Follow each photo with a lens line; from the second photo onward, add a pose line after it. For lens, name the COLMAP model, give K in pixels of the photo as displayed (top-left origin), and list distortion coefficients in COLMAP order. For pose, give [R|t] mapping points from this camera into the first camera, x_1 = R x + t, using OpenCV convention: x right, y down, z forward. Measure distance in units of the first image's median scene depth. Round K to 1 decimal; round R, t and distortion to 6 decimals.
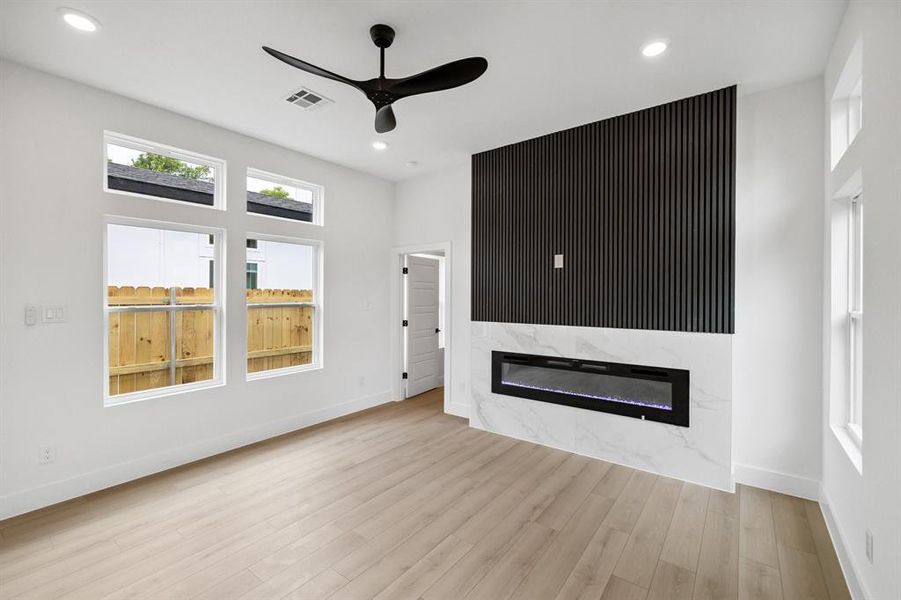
lens RADIAL K [[387.5, 0, 452.2], [0, 387.5, 295.5], [0, 0, 1]] dist [-0.000108, 0.000219]
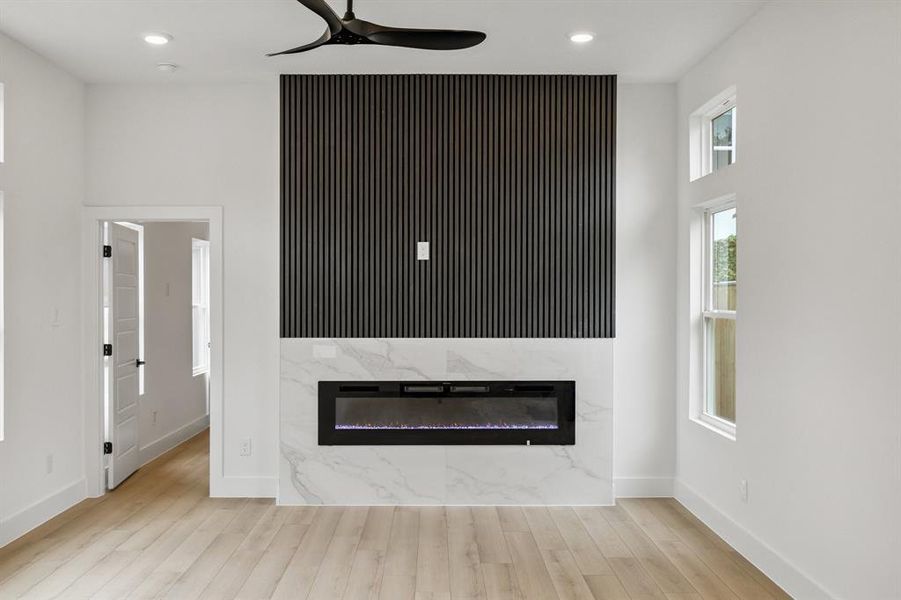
lens RADIAL K [[806.0, 0, 450.5], [0, 806.0, 300.0], [0, 0, 1]] dist [-0.004751, -0.002393]
pose [[0.786396, -0.001575, 0.617721, -0.710469], [0.000948, 0.999999, 0.001343, 0.003407], [-0.617722, -0.000470, 0.786396, -0.265615]]
